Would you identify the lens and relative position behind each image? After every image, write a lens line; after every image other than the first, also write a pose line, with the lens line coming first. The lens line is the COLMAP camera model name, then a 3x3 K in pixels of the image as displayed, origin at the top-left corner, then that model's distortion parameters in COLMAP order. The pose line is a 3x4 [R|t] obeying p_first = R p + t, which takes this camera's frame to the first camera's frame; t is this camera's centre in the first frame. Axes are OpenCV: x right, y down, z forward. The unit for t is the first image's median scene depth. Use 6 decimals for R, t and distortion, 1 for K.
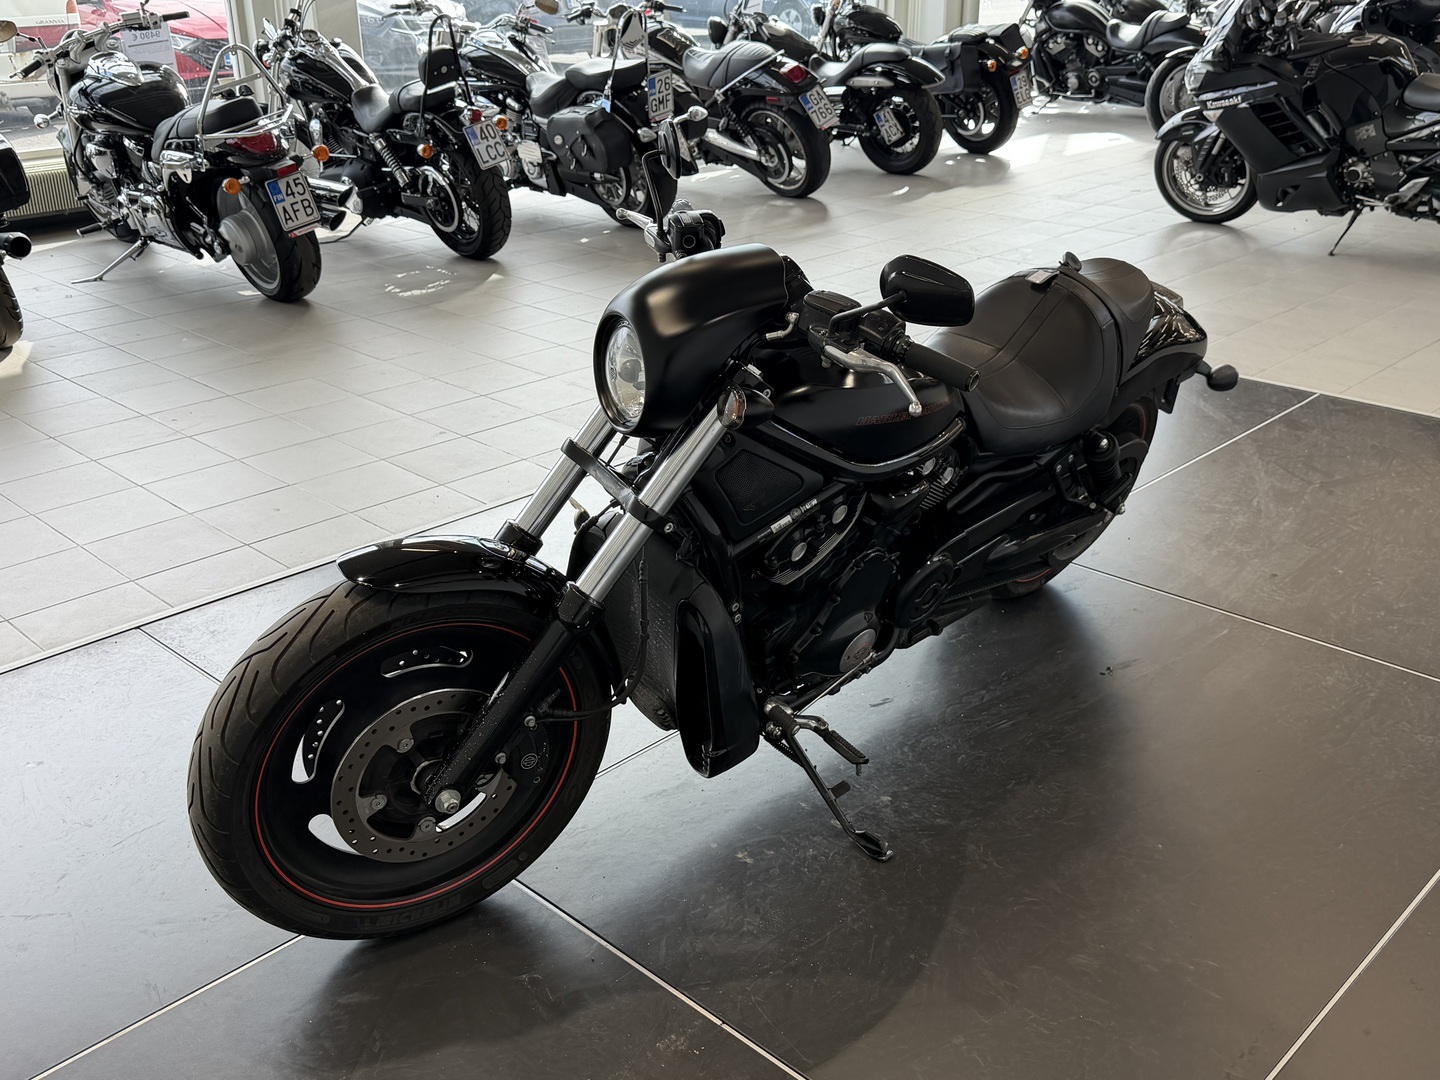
lens RADIAL K [[1412.8, 0, 720.0], [0, 1412.8, 540.0], [0, 0, 1]] dist [0.102934, -0.008617]
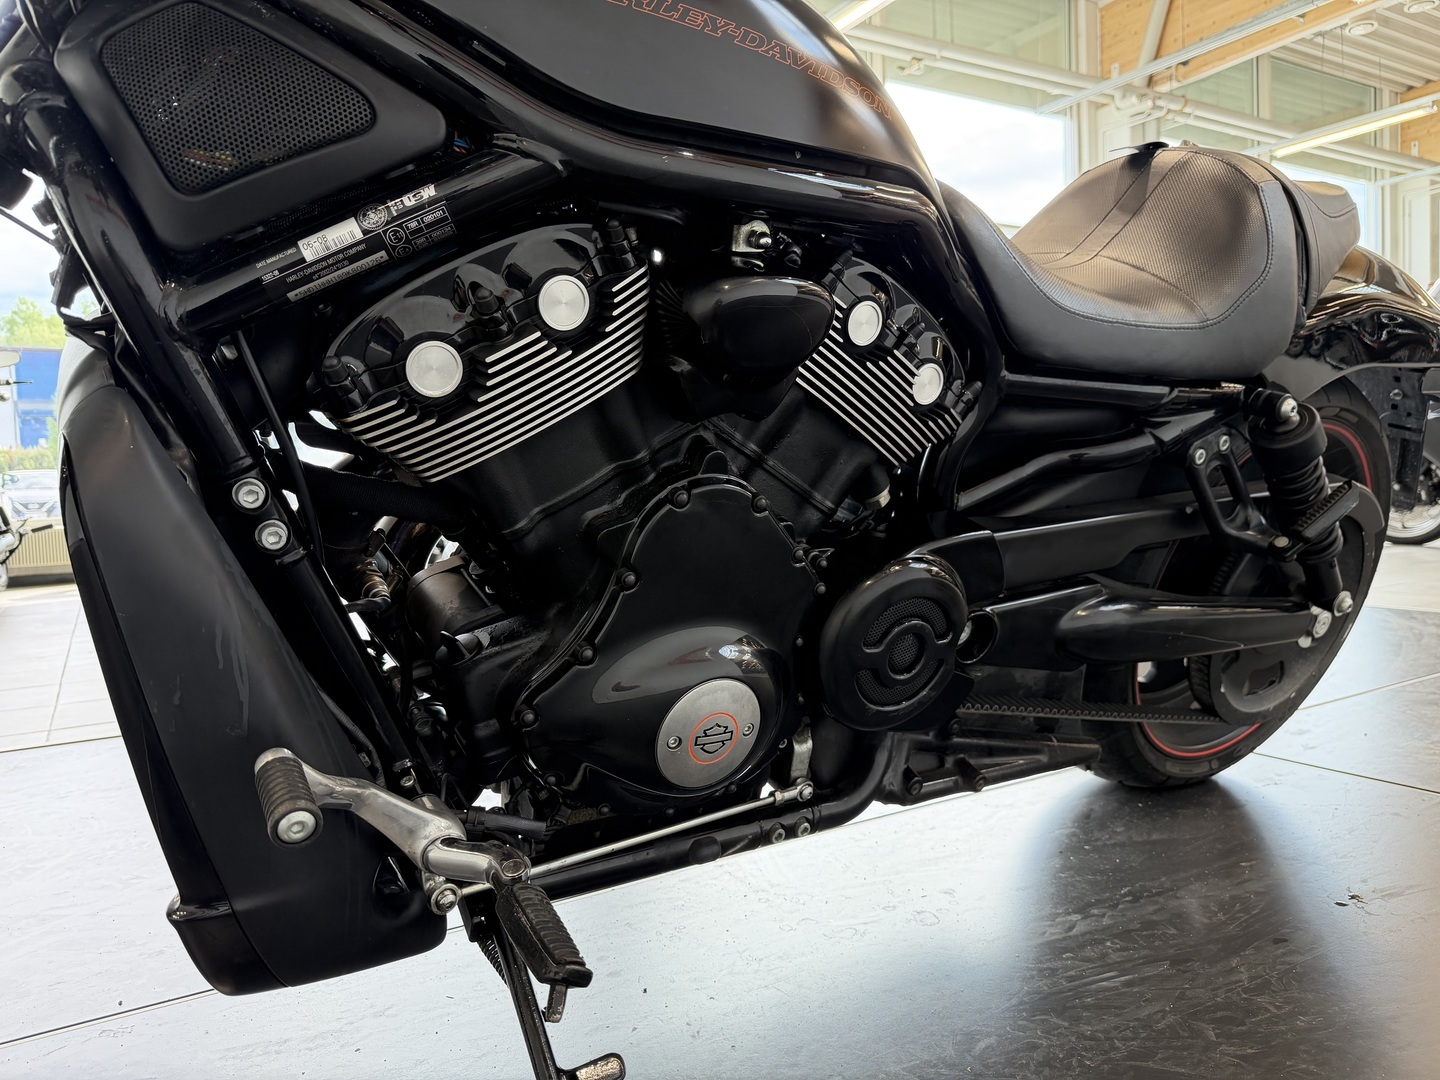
lens RADIAL K [[1030.9, 0, 720.0], [0, 1030.9, 540.0], [0, 0, 1]] dist [0.001640, -0.006447]
pose [[0.966339, -0.010916, -0.257039, 0.165287], [-0.075286, 0.943365, -0.323101, 0.111976], [0.246008, 0.331577, 0.910789, 0.624793]]
